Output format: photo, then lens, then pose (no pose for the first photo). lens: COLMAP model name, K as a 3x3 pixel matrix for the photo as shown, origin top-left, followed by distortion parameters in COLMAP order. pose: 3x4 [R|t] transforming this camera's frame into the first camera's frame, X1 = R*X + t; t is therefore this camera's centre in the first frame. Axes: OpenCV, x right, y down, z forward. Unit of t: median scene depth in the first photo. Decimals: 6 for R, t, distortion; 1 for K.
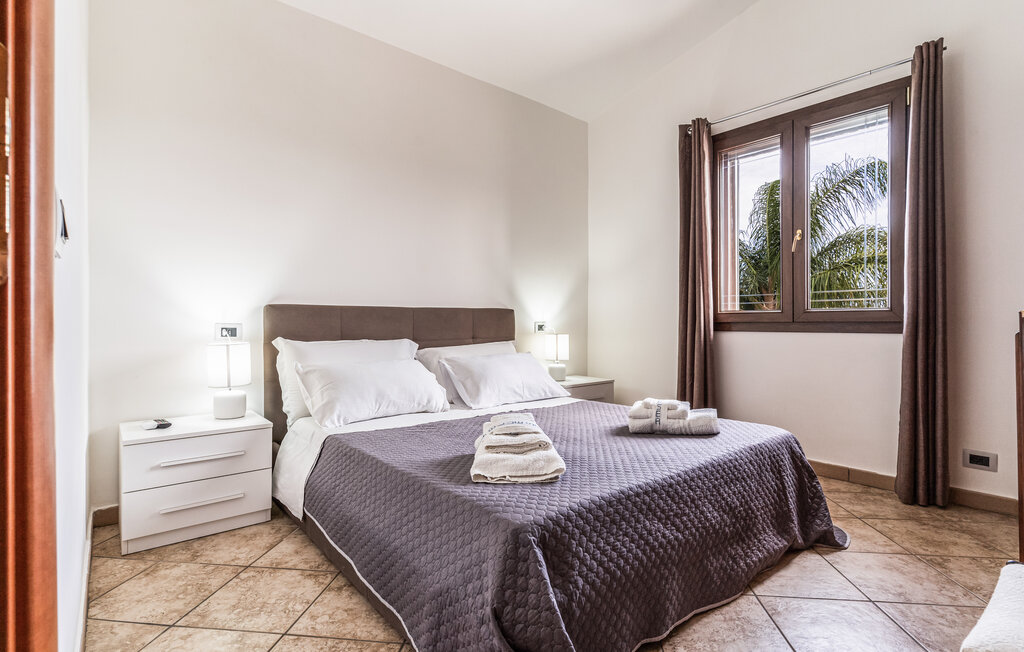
lens RADIAL K [[492.7, 0, 510.0], [0, 492.7, 317.4], [0, 0, 1]] dist [0.000978, 0.000272]
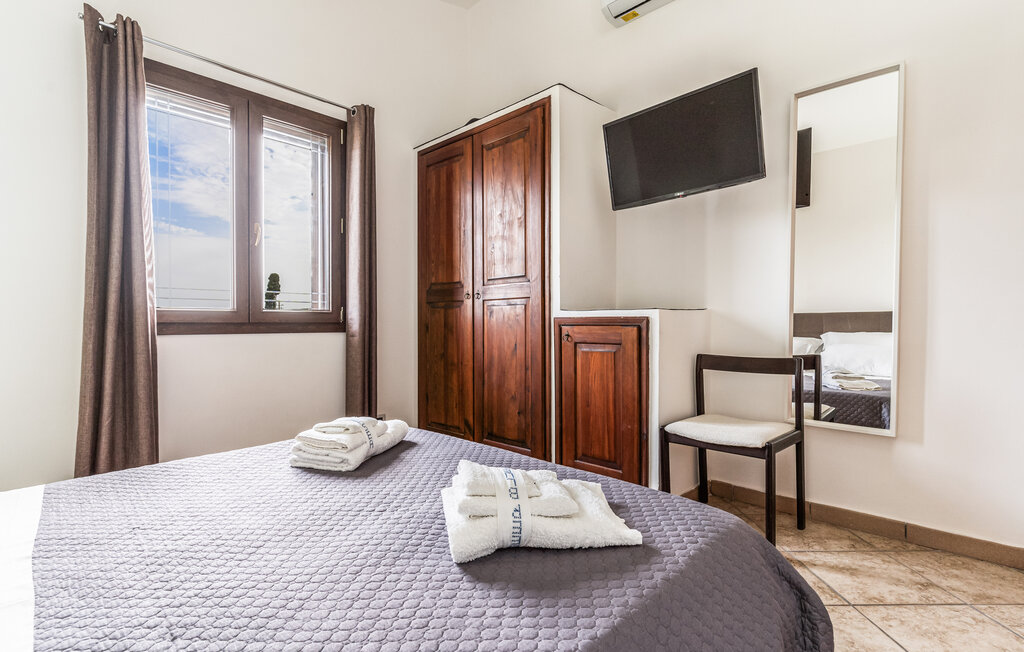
lens RADIAL K [[492.7, 0, 510.0], [0, 492.7, 317.4], [0, 0, 1]] dist [0.000978, 0.000272]
pose [[-0.125153, 0.007087, 0.992112, -0.430707], [-0.003437, 0.999965, -0.007577, 0.004885], [-0.992132, -0.004358, -0.125124, 0.721944]]
